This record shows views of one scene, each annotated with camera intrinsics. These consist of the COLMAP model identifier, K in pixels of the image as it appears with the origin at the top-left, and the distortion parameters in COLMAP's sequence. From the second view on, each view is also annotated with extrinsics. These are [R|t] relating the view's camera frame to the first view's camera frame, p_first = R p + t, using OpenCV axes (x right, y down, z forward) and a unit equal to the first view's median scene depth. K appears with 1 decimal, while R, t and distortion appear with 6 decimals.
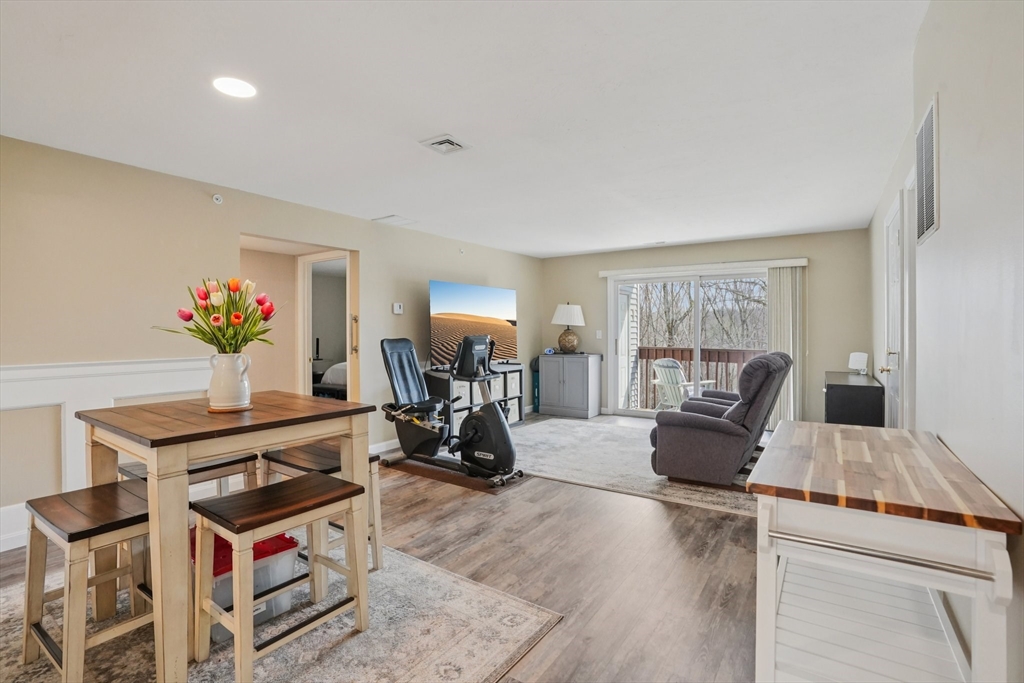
lens RADIAL K [[474.6, 0, 508.4], [0, 474.6, 338.2], [0, 0, 1]] dist [-0.061578, 0.024143]
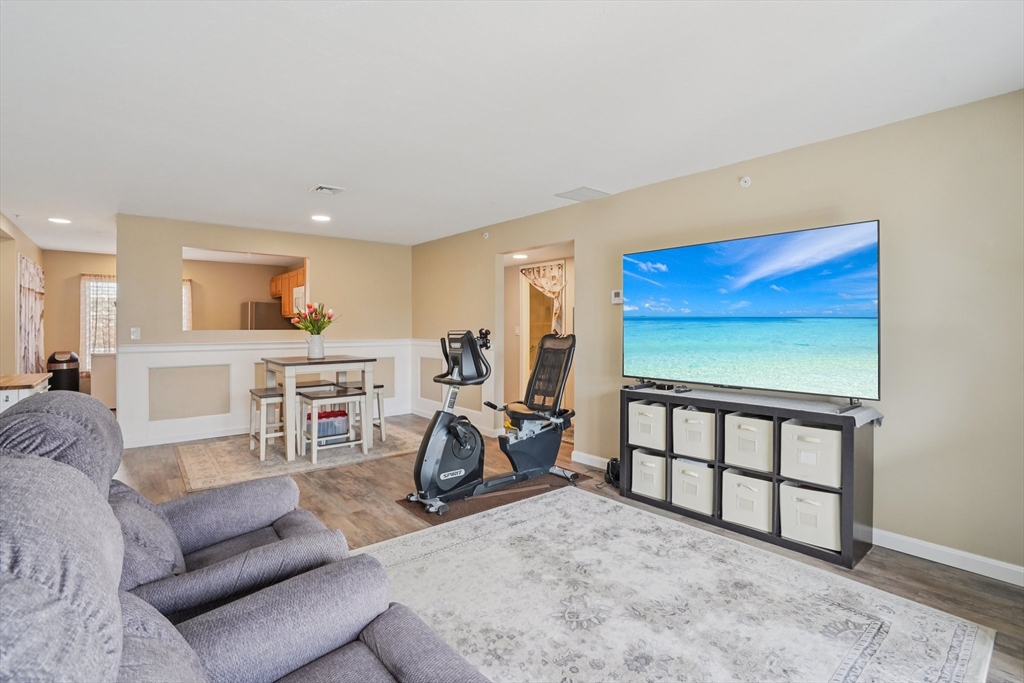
lens RADIAL K [[480.5, 0, 512.0], [0, 480.5, 328.1], [0, 0, 1]] dist [-0.065326, 0.021966]
pose [[-0.268483, 0.011006, -0.963222, 0.976540], [-0.010208, 0.999846, 0.014270, -0.030545], [0.963230, 0.013664, -0.268329, 1.763179]]
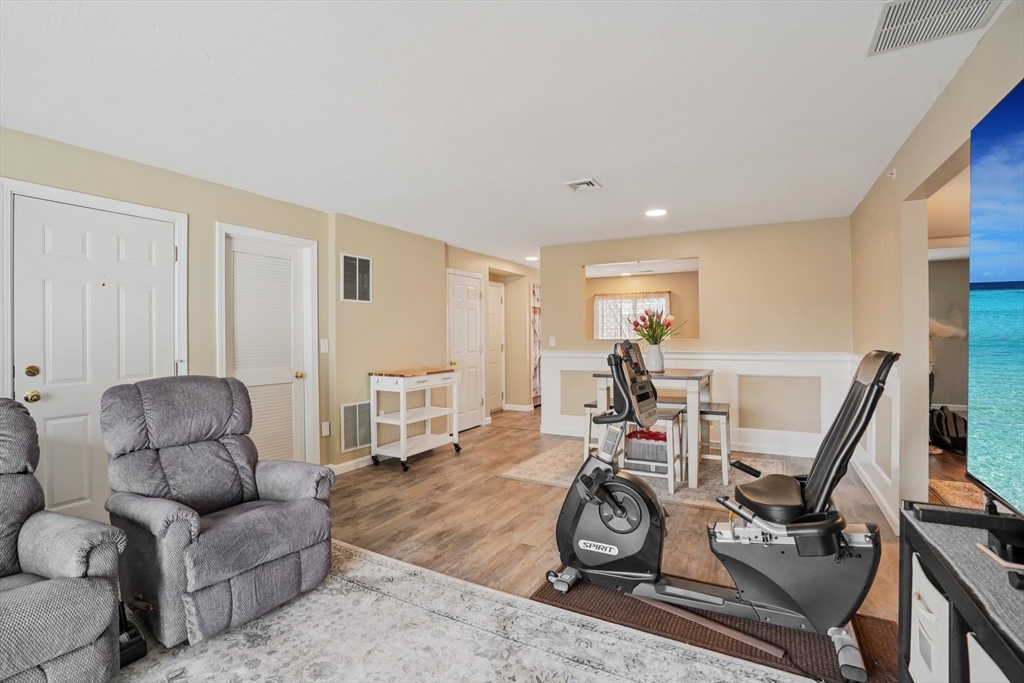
lens RADIAL K [[474.6, 0, 508.4], [0, 474.6, 338.2], [0, 0, 1]] dist [-0.061578, 0.024143]
pose [[-0.994984, 0.014540, -0.098967, 0.176369], [0.012705, 0.999736, 0.019146, -0.030574], [0.099220, 0.017793, -0.994906, 2.071600]]
